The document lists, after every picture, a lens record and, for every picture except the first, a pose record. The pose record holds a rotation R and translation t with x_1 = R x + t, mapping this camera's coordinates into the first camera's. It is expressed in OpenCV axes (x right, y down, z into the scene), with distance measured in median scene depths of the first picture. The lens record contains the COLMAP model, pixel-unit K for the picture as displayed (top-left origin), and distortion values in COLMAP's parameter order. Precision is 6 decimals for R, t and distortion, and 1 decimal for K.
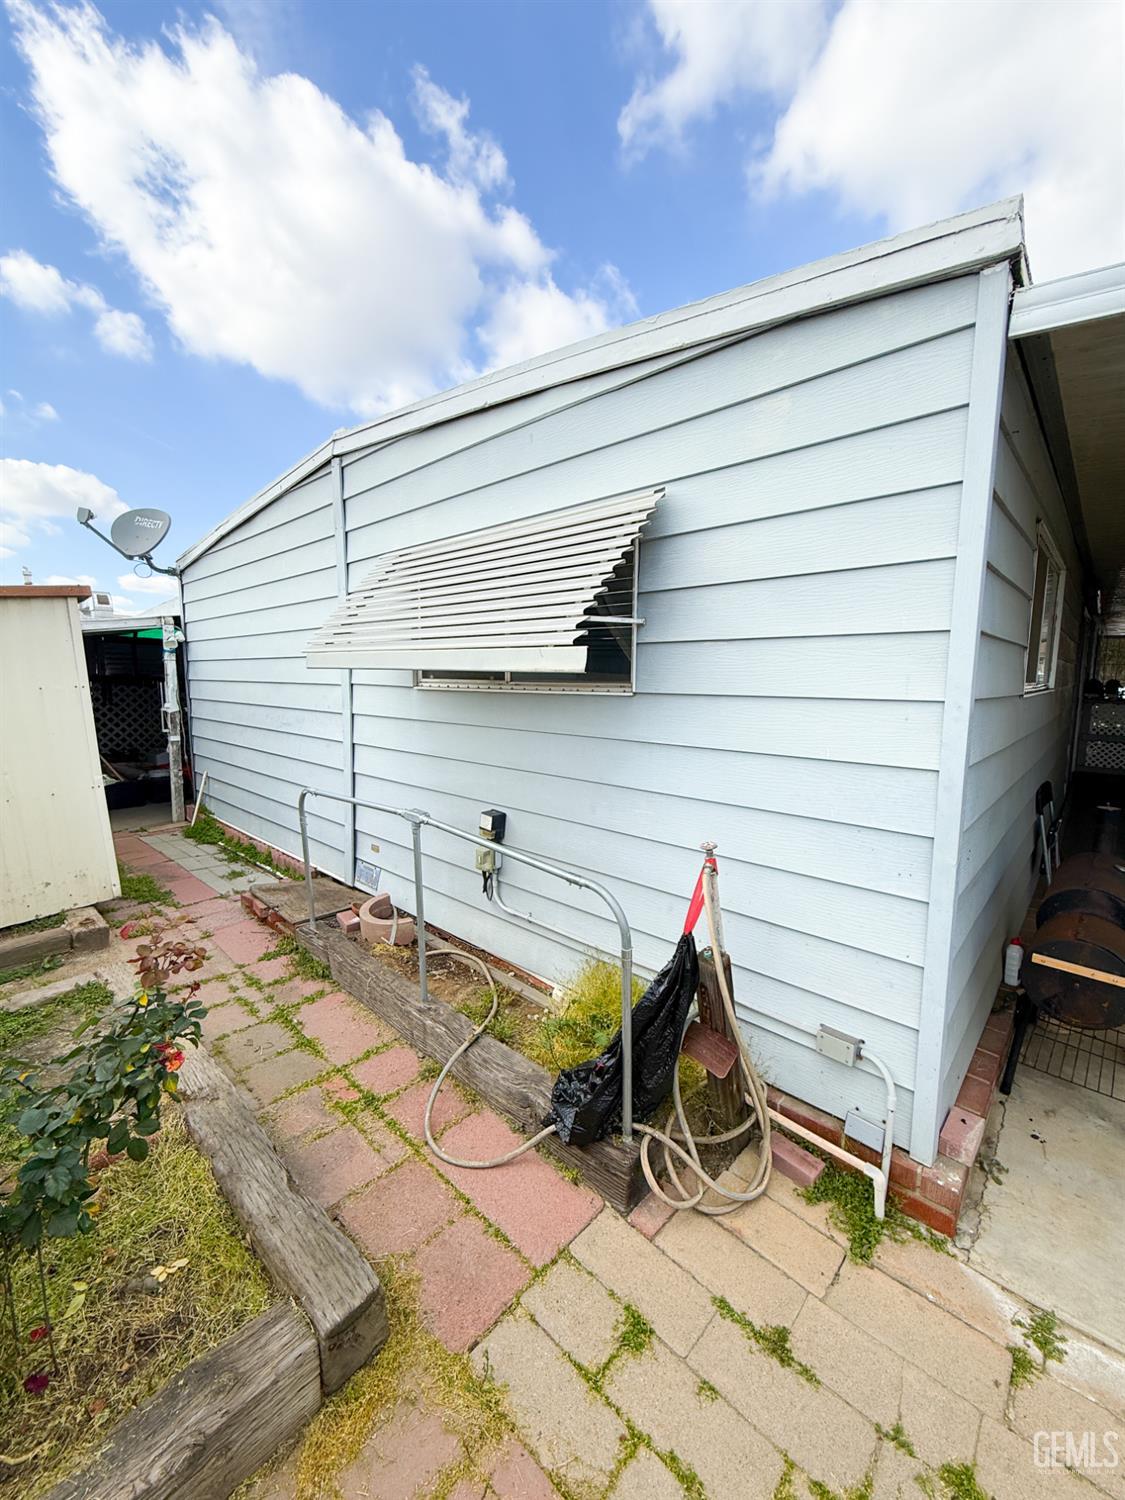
lens RADIAL K [[600.7, 0, 563.6], [0, 600.7, 744.2], [0, 0, 1]] dist [-0.001182, -0.000151]
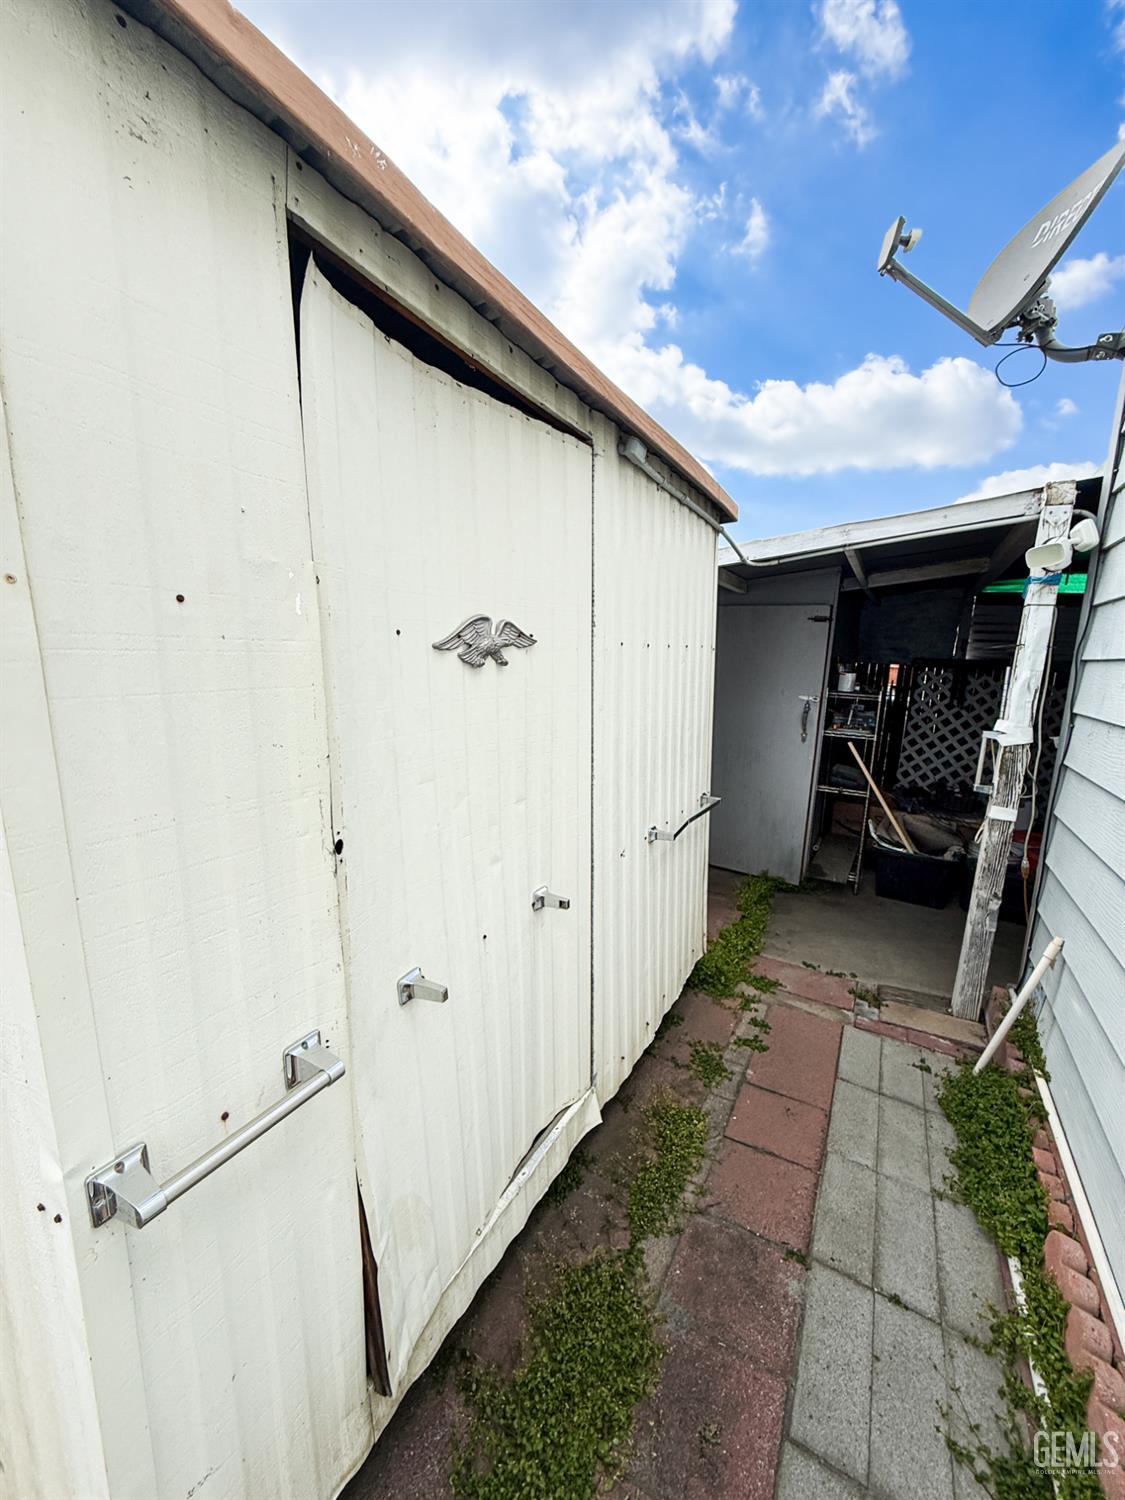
lens RADIAL K [[600.7, 0, 563.6], [0, 600.7, 744.2], [0, 0, 1]] dist [-0.001182, -0.000151]
pose [[0.239996, 0.158917, -0.957678, -0.357909], [-0.157364, 0.979831, 0.123157, -0.056174], [0.957935, 0.121147, 0.260163, 0.632100]]
